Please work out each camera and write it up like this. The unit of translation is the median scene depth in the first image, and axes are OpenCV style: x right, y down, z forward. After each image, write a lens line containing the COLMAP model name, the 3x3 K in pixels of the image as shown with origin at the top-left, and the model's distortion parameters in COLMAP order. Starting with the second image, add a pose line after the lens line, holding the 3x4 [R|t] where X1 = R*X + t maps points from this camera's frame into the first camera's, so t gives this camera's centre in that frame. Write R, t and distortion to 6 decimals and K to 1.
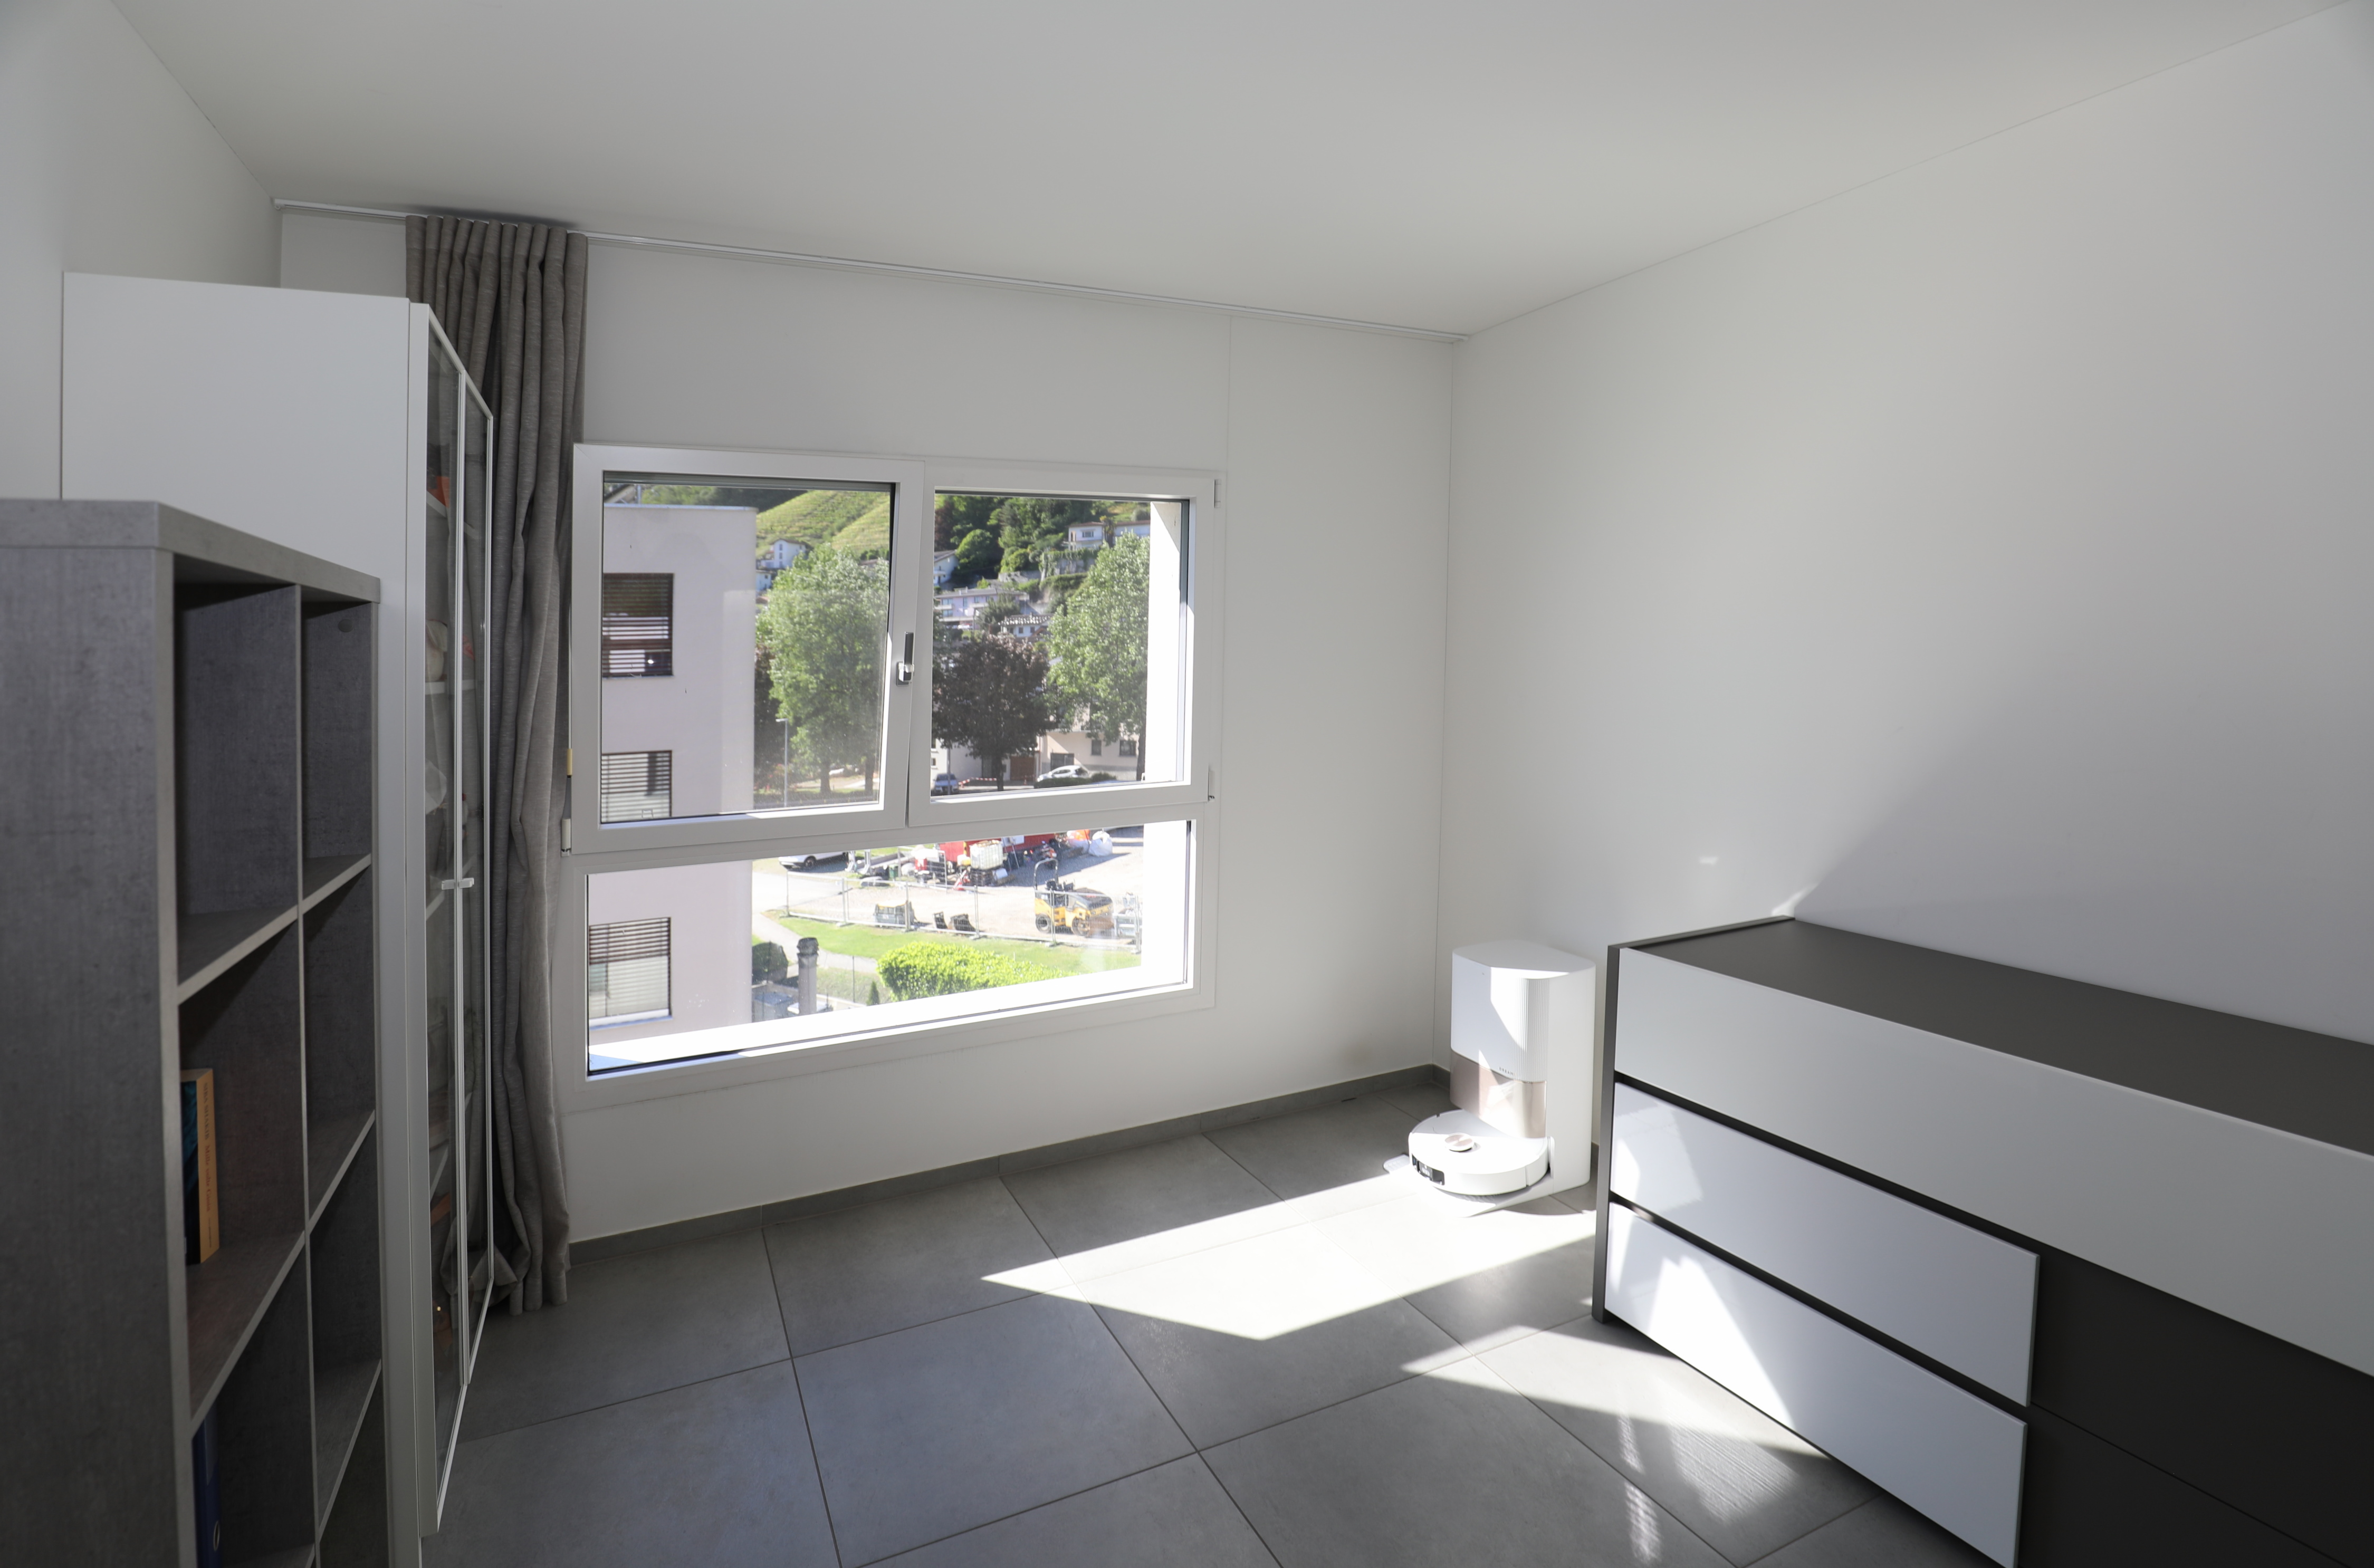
lens RADIAL K [[1080.6, 0, 1109.3], [0, 1080.6, 681.2], [0, 0, 1]] dist [-0.022486, 0.000230]
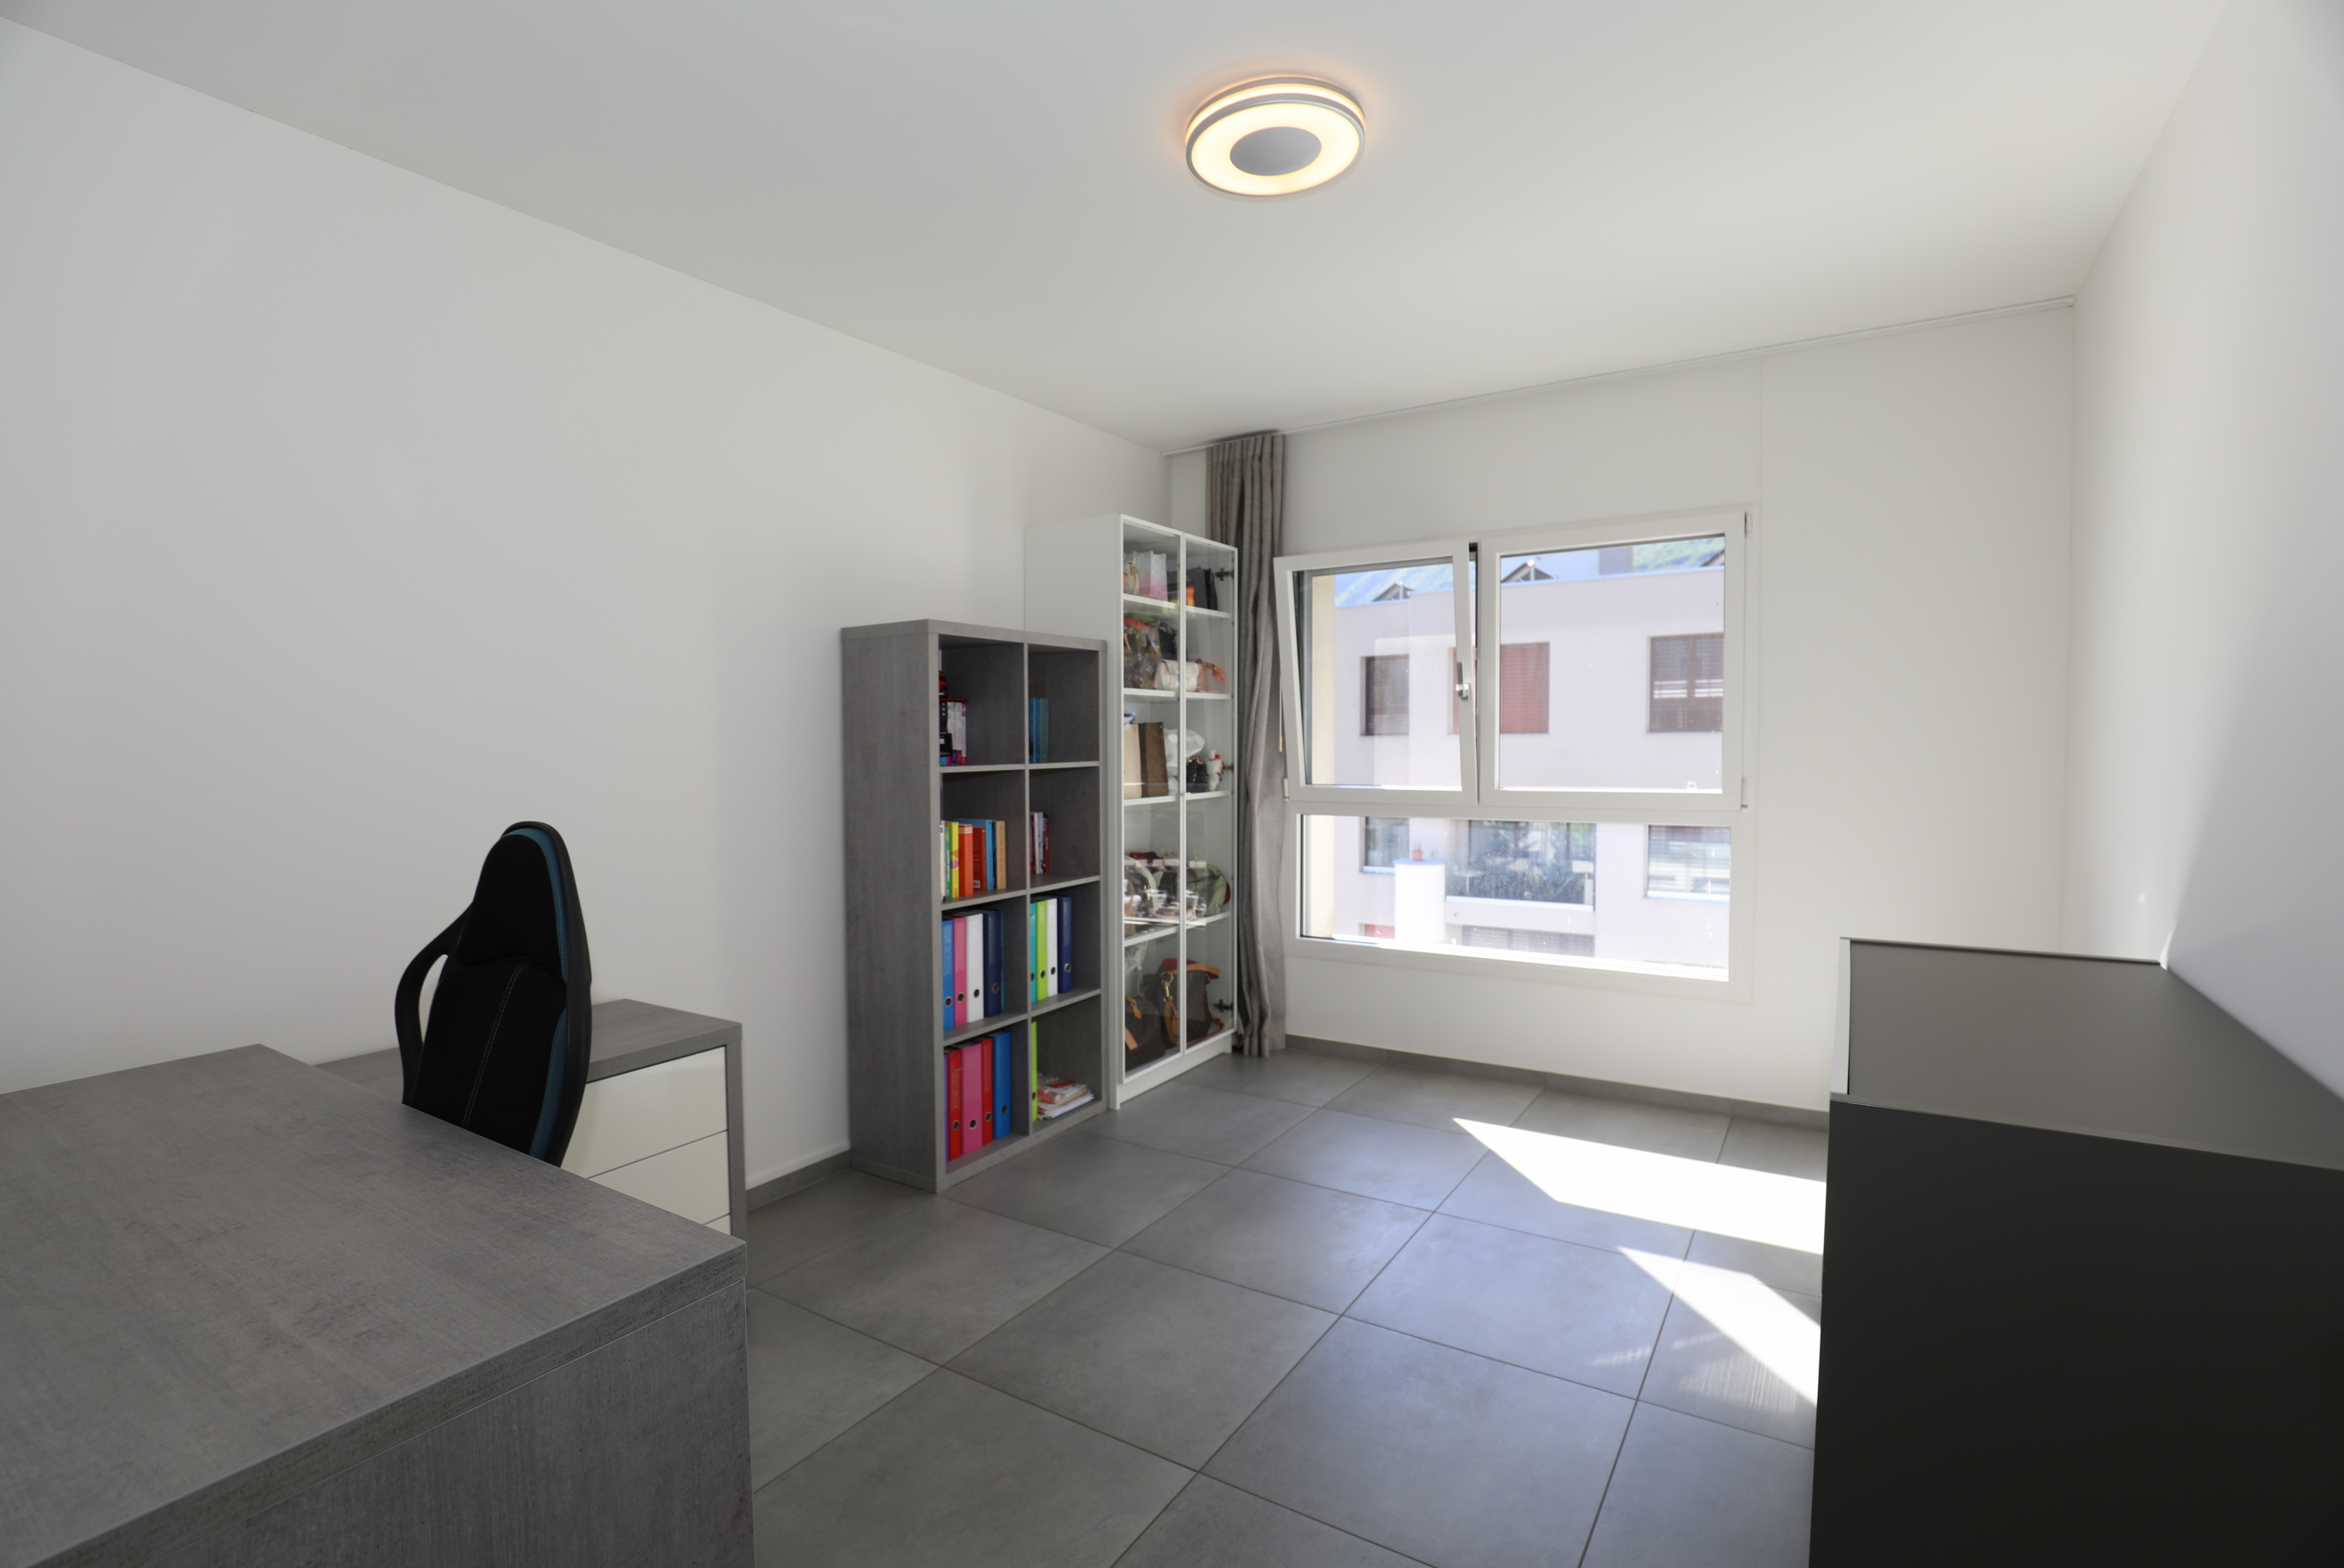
lens RADIAL K [[1086.8, 0, 1172.0], [0, 1086.8, 784.0], [0, 0, 1]] dist [-0.037540, 0.000906]
pose [[0.533213, 0.052819, -0.844330, 0.809307], [-0.025110, 0.998597, 0.046612, 0.058070], [0.845608, -0.003653, 0.533792, -0.062285]]
